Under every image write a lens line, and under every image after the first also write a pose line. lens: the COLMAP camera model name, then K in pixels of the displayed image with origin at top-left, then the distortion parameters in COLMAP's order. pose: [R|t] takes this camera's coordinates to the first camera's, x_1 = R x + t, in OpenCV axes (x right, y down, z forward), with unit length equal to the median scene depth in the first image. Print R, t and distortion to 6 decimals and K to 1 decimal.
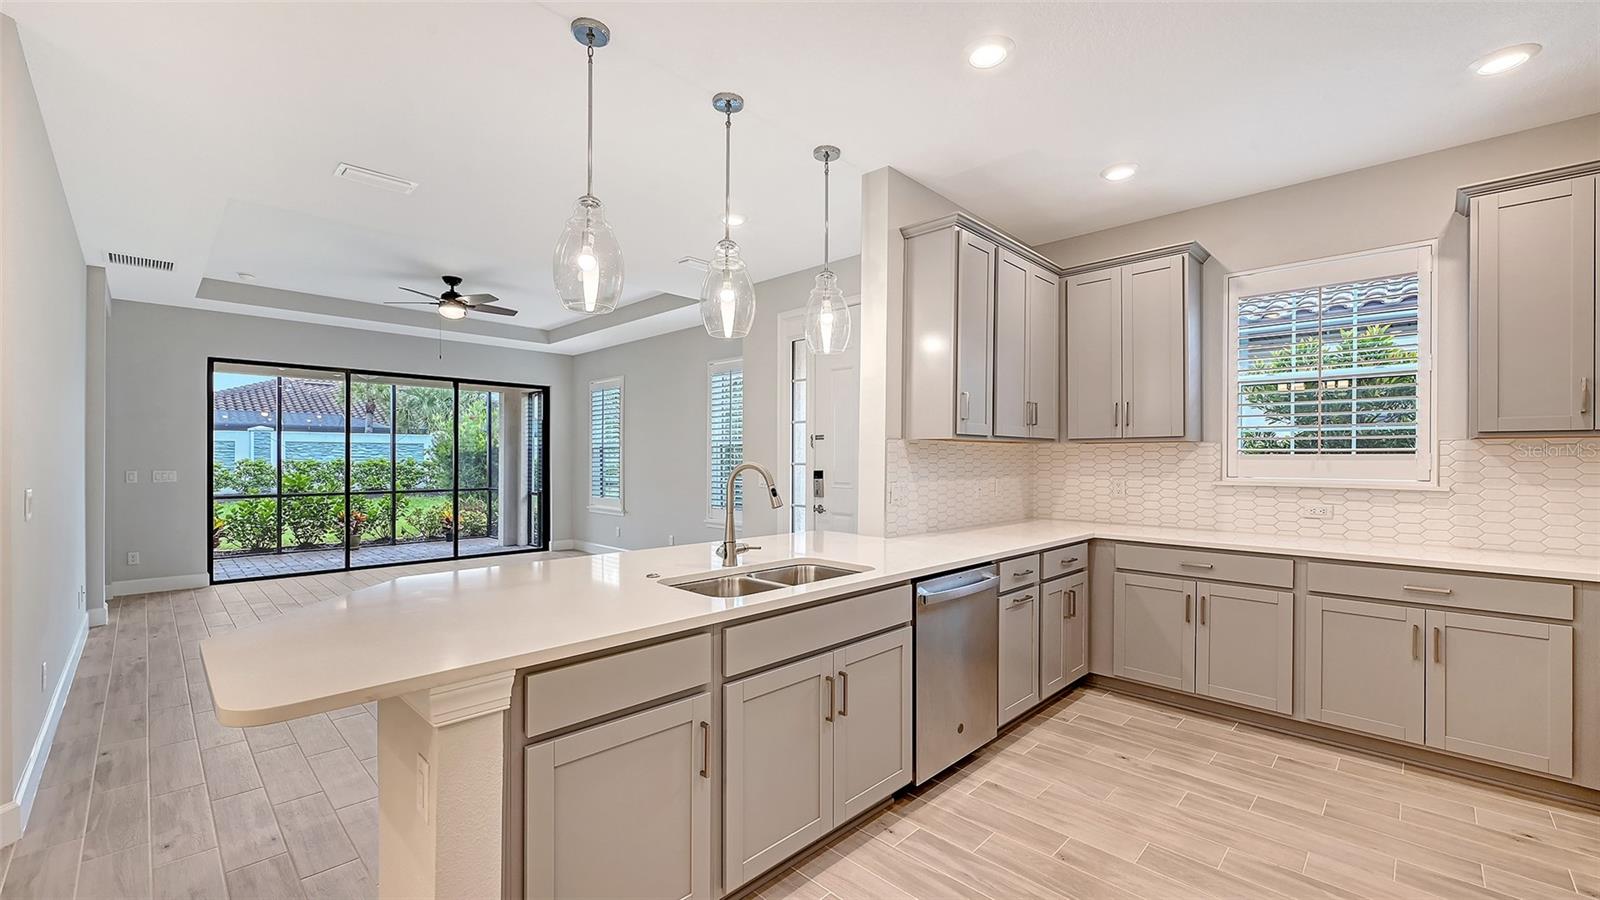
lens RADIAL K [[642.3, 0, 804.4], [0, 642.3, 456.8], [0, 0, 1]] dist [-0.003076, 0.000500]
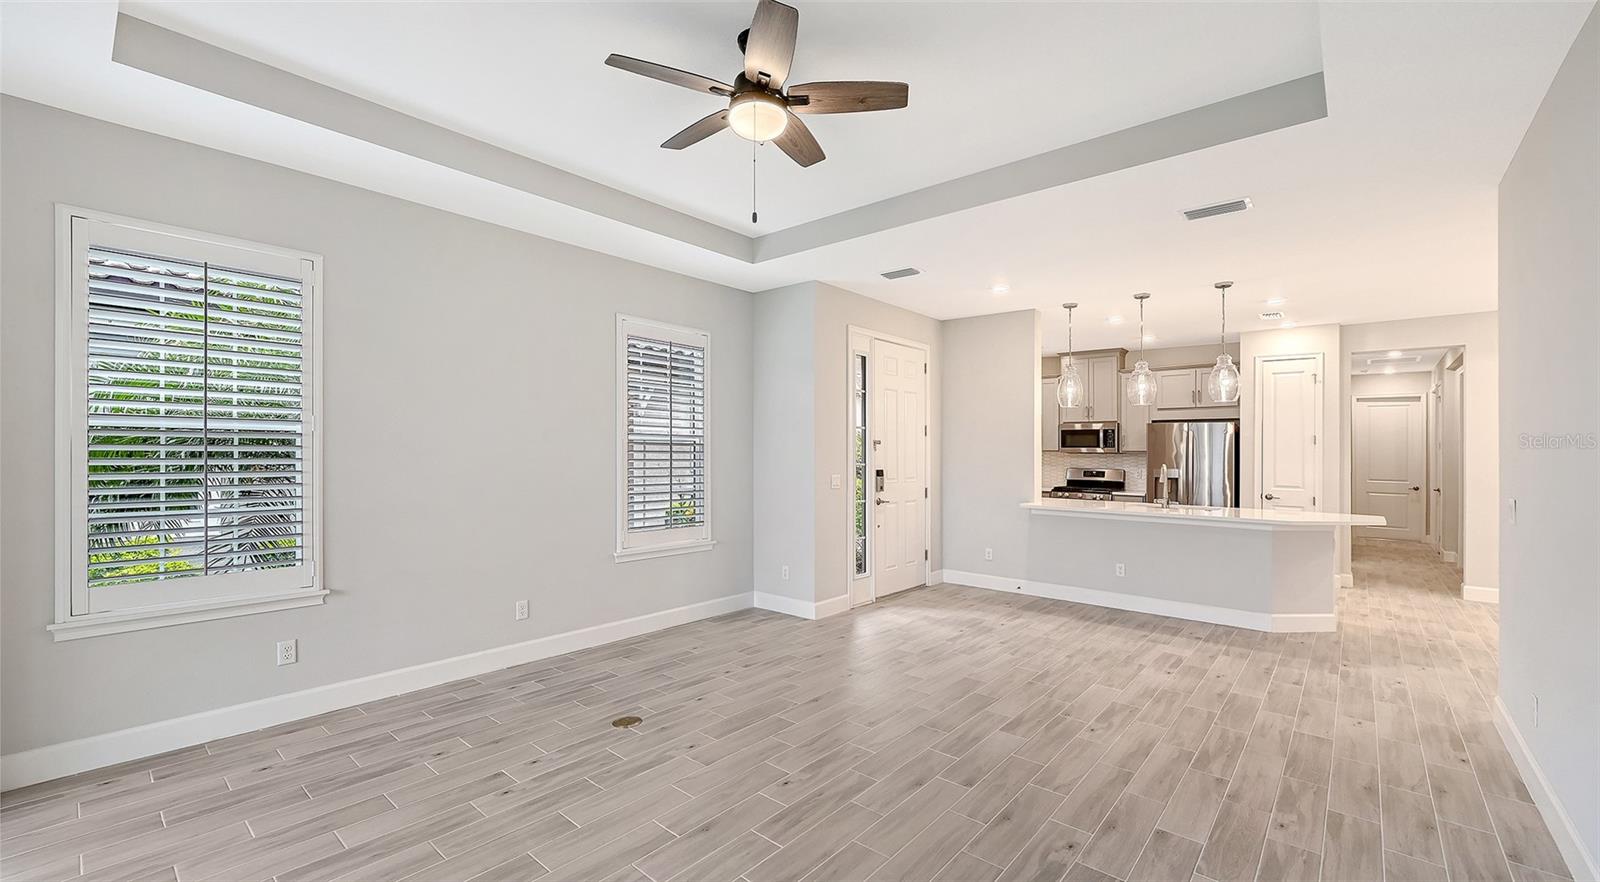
lens RADIAL K [[636.1, 0, 797.7], [0, 636.1, 447.3], [0, 0, 1]] dist [-0.008625, -0.000970]
pose [[-0.049063, 0.009422, 0.998751, -1.487219], [-0.006306, 0.999933, -0.009743, -0.011263], [-0.998776, -0.006776, -0.049000, 1.536872]]
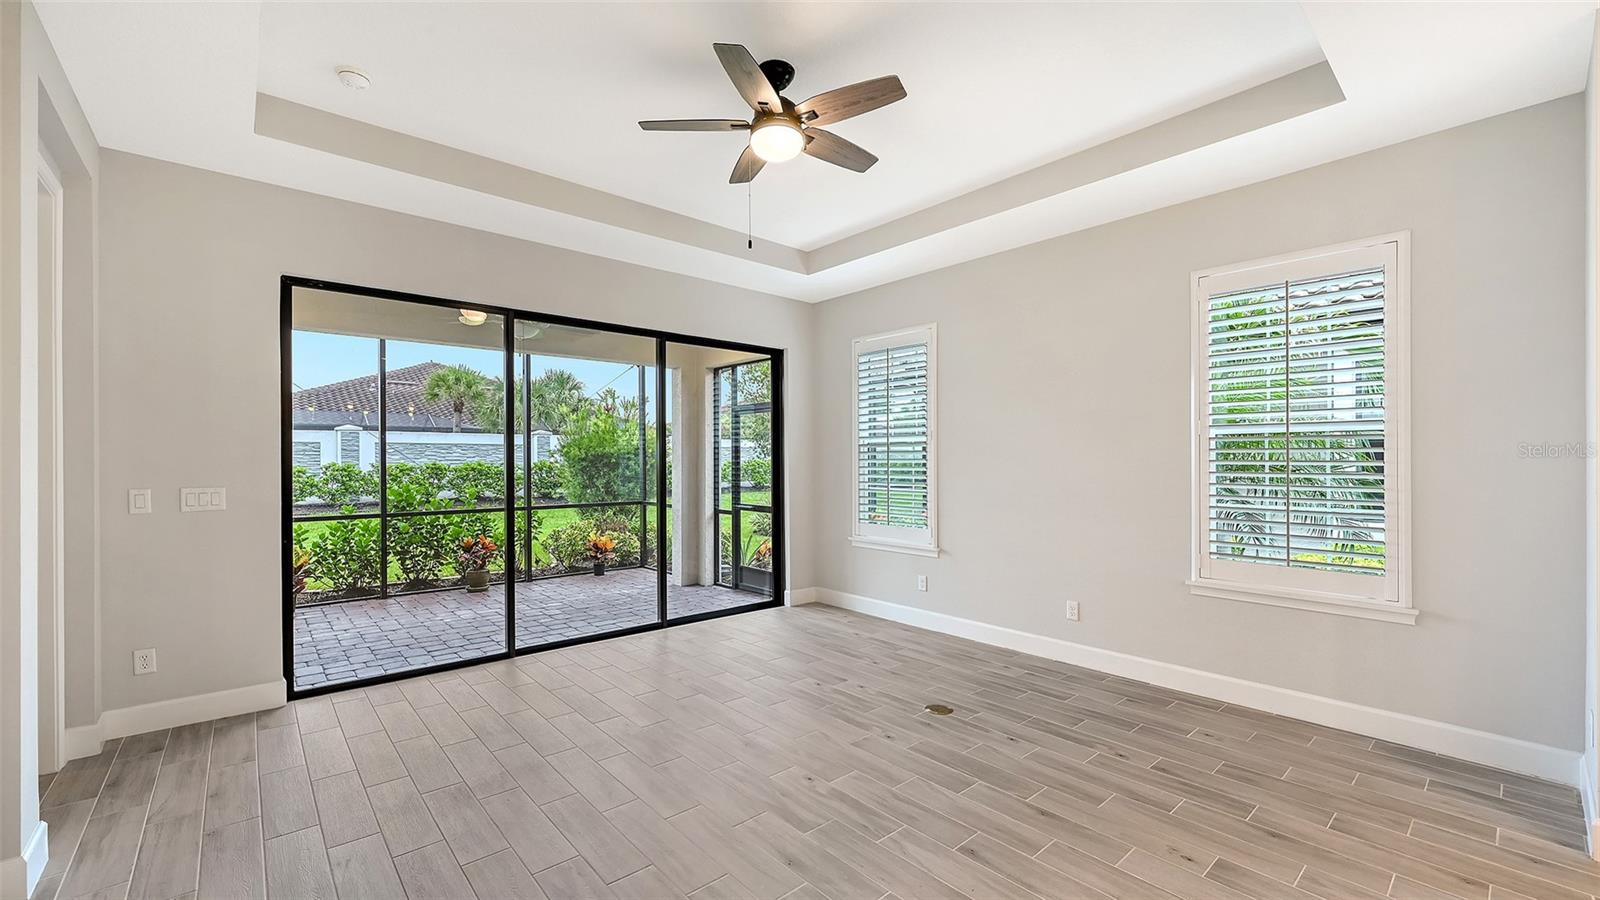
lens RADIAL K [[642.3, 0, 801.5], [0, 642.3, 460.0], [0, 0, 1]] dist [-0.003076, 0.000500]
pose [[0.996784, -0.004776, -0.079996, -0.765620], [0.005083, 0.999980, 0.003632, -0.001991], [0.079978, -0.004027, 0.996789, 0.841228]]
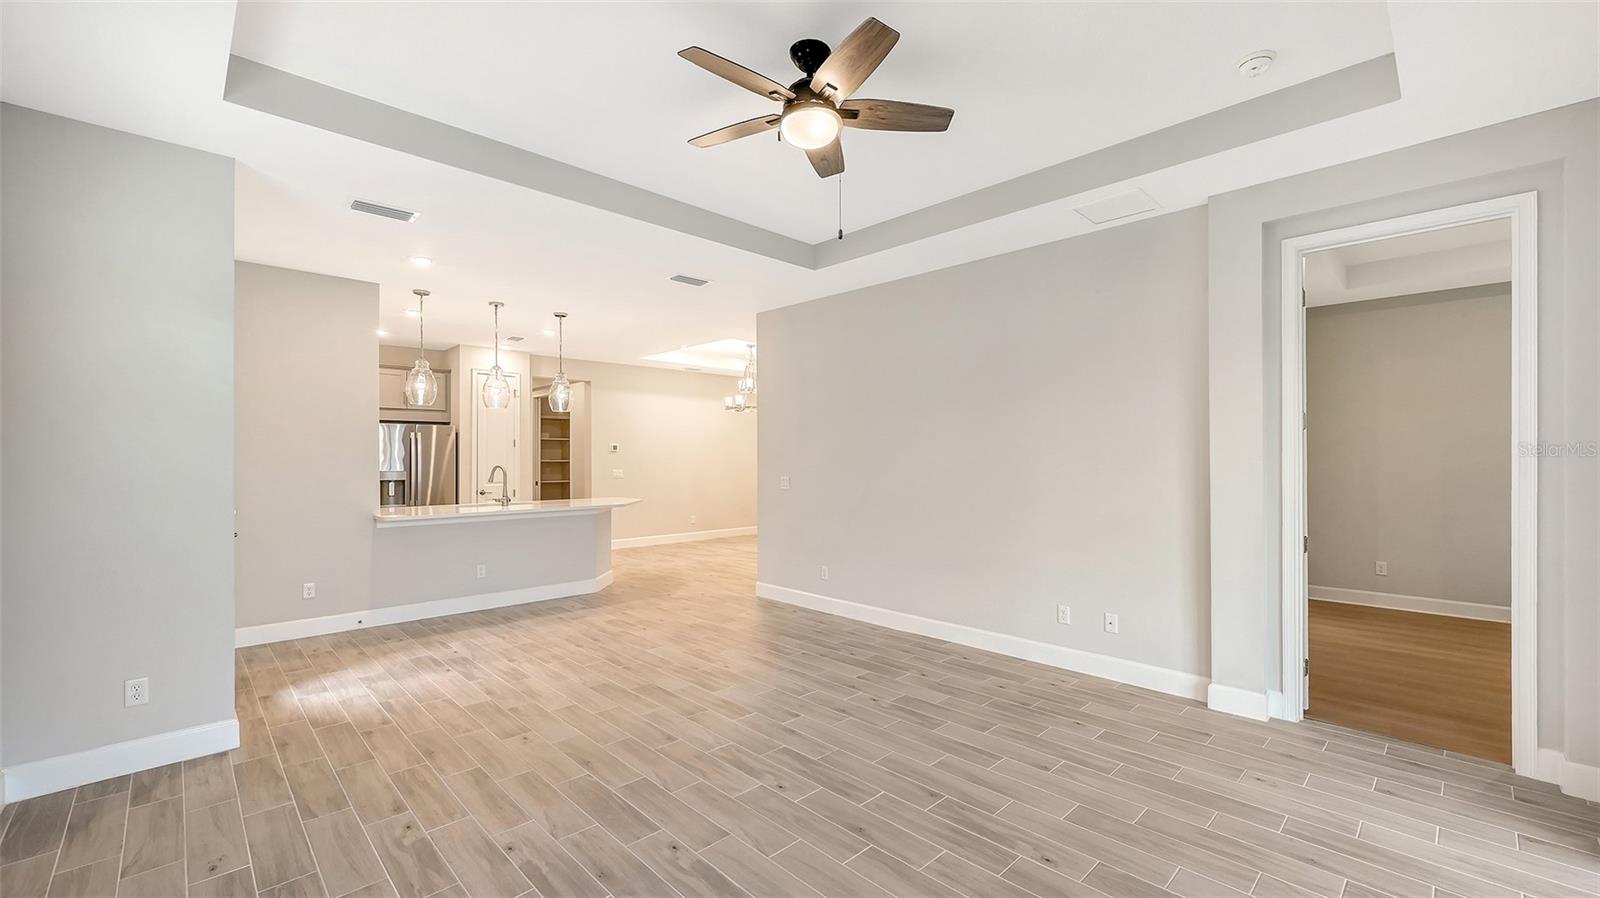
lens RADIAL K [[642.3, 0, 807.4], [0, 642.3, 459.6], [0, 0, 1]] dist [-0.003076, 0.000500]
pose [[-0.999815, -0.002761, 0.019055, -0.852938], [-0.002711, 0.999993, 0.002663, -0.014028], [-0.019062, 0.002611, -0.999815, 2.197675]]
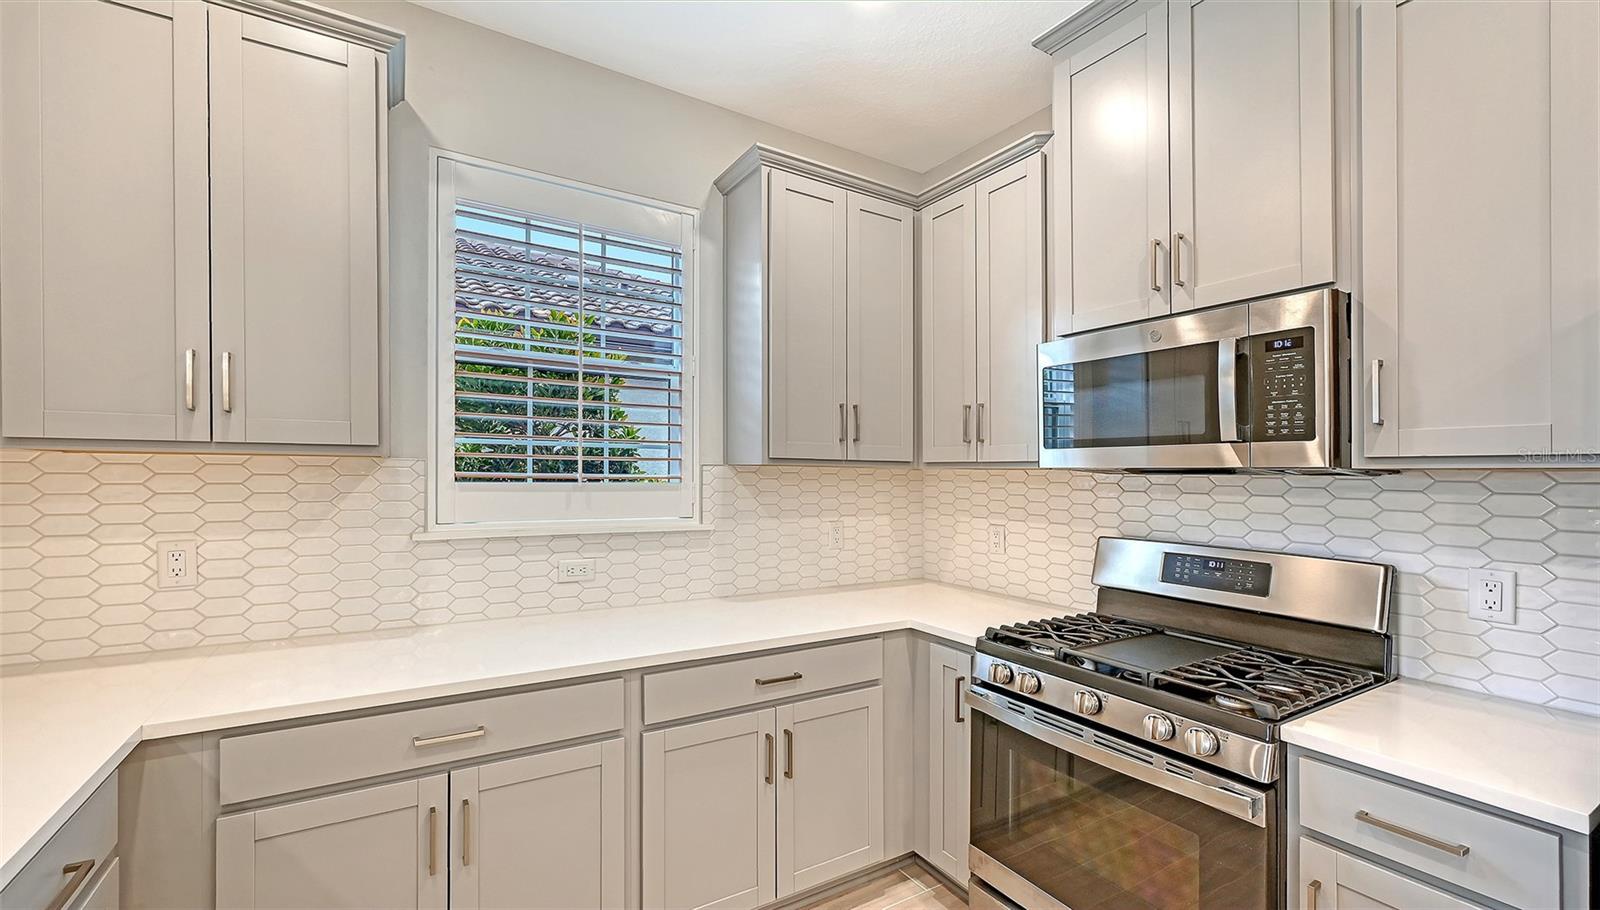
lens RADIAL K [[646.6, 0, 806.8], [0, 646.6, 478.6], [0, 0, 1]] dist [0.000457, -0.001222]
pose [[0.218741, -0.004200, 0.975774, 0.191170], [-0.011648, 0.999908, 0.006915, -0.013330], [-0.975713, -0.012879, 0.218672, 0.555803]]
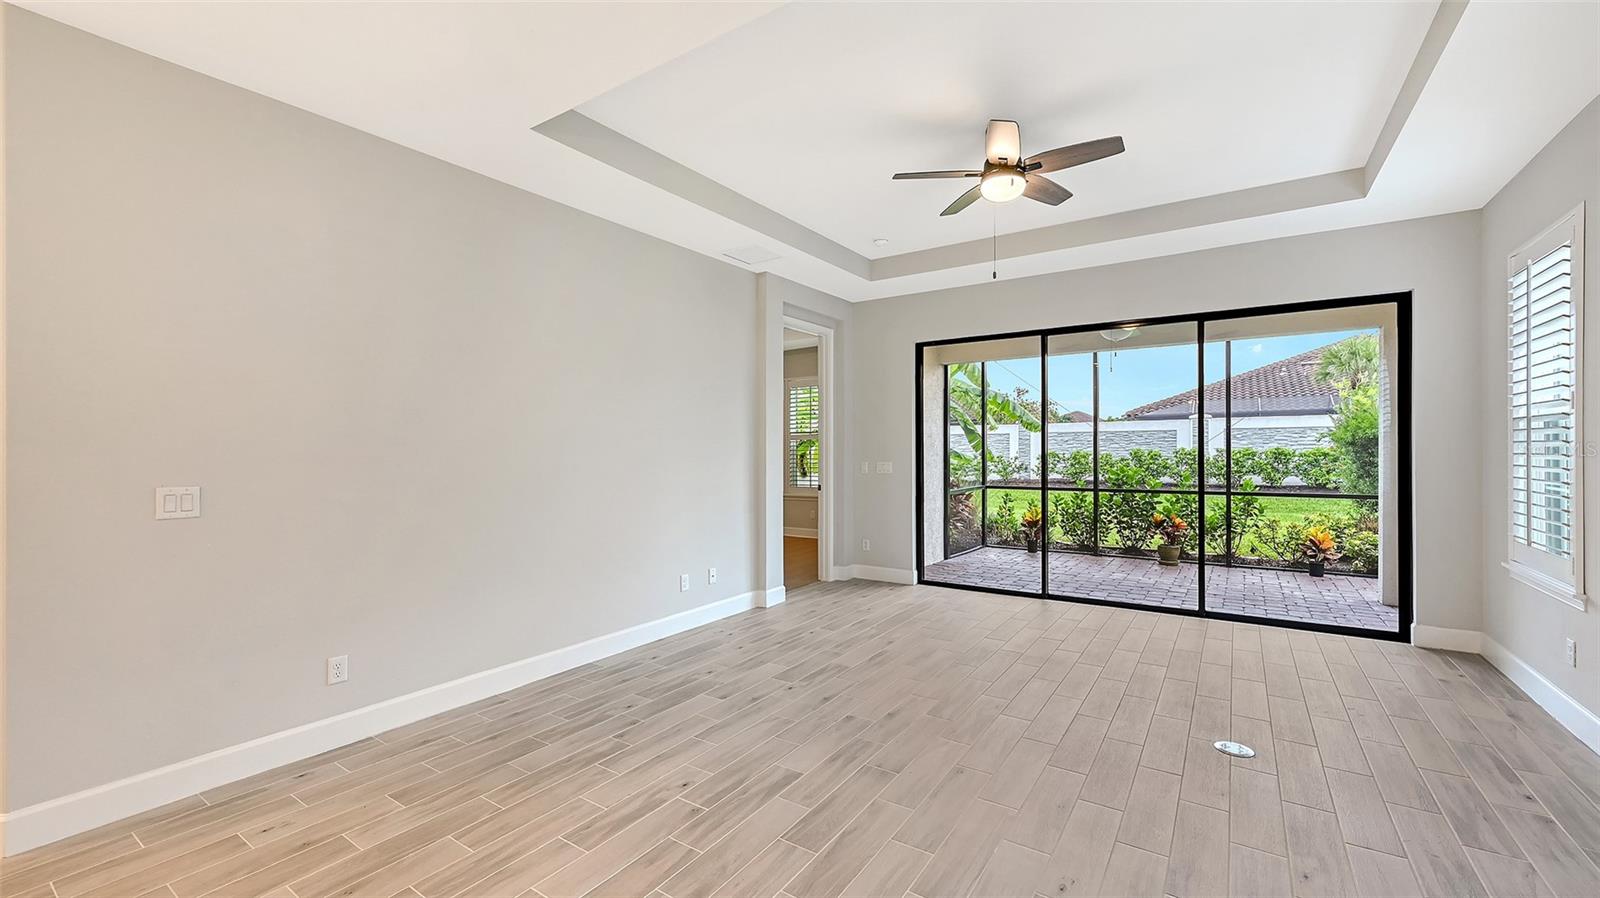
lens RADIAL K [[642.3, 0, 808.6], [0, 642.3, 449.5], [0, 0, 1]] dist [-0.003076, 0.000500]
pose [[0.179465, -0.003127, -0.983759, -0.039562], [0.011140, 0.999937, -0.001146, 0.002877], [0.983701, -0.010753, 0.179489, 1.130511]]
